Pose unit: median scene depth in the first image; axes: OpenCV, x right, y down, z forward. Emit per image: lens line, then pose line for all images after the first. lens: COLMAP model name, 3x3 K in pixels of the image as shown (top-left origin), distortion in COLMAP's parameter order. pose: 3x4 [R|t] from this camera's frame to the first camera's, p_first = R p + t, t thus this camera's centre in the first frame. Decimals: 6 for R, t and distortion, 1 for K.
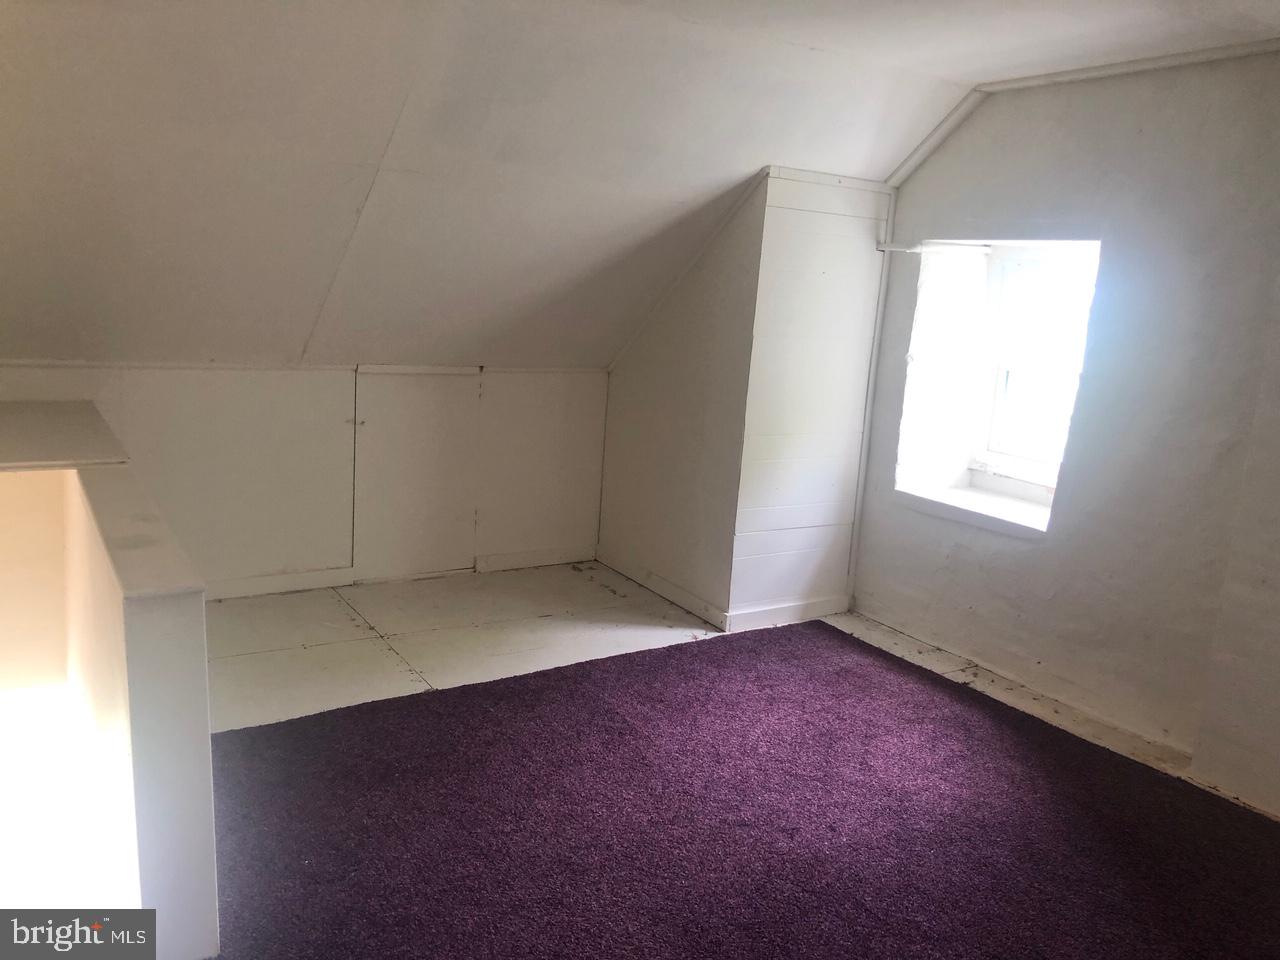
lens RADIAL K [[1026.4, 0, 640.0], [0, 1026.4, 480.0], [0, 0, 1]] dist [0.149216, -0.340234]
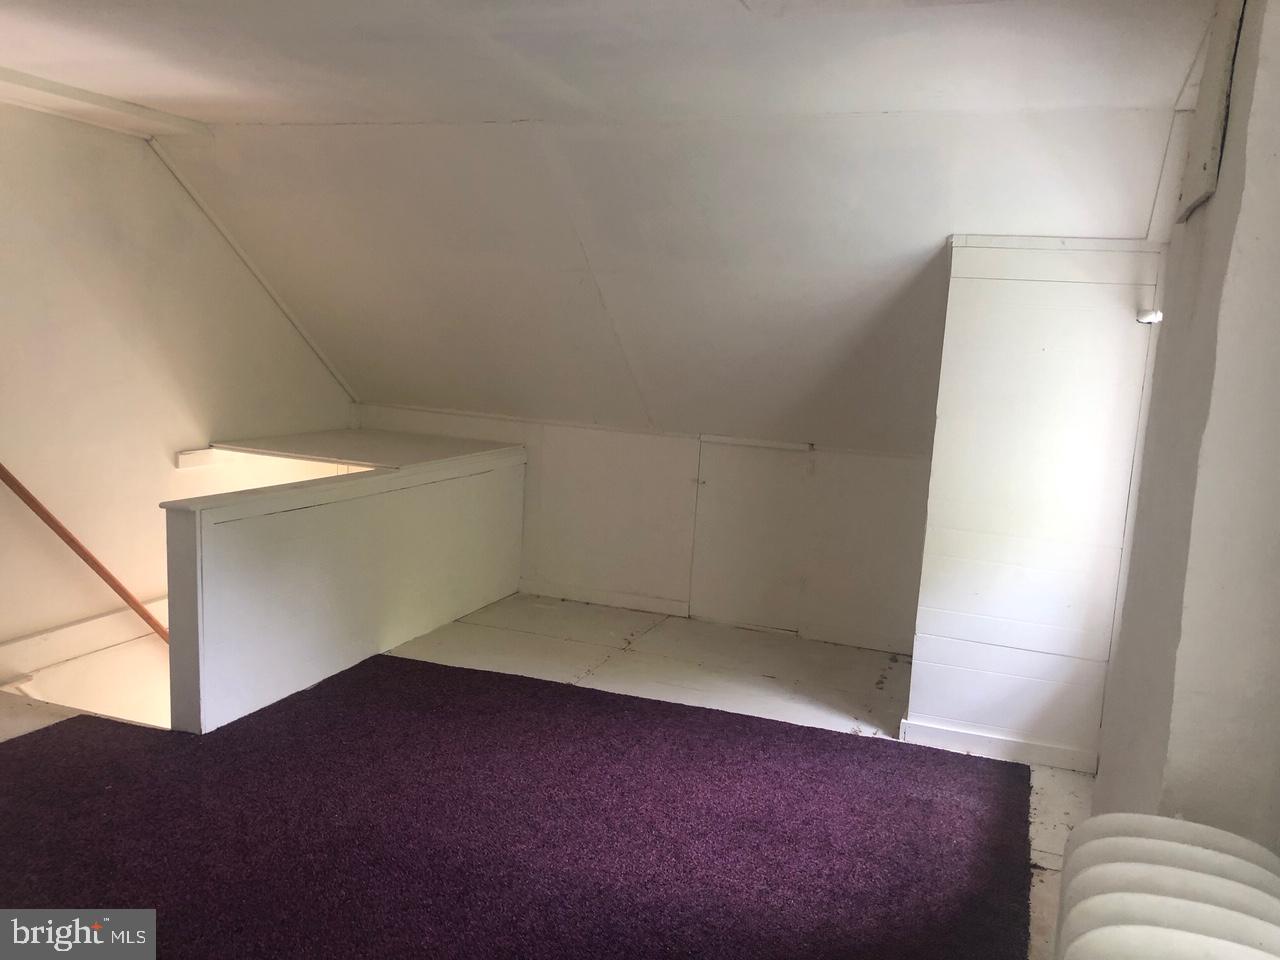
lens RADIAL K [[1026.4, 0, 640.0], [0, 1026.4, 480.0], [0, 0, 1]] dist [0.149216, -0.340234]
pose [[0.601539, 0.080669, -0.794760, 0.654400], [-0.171491, 0.984733, -0.029847, -0.010859], [0.780219, 0.154248, 0.606190, 0.232173]]
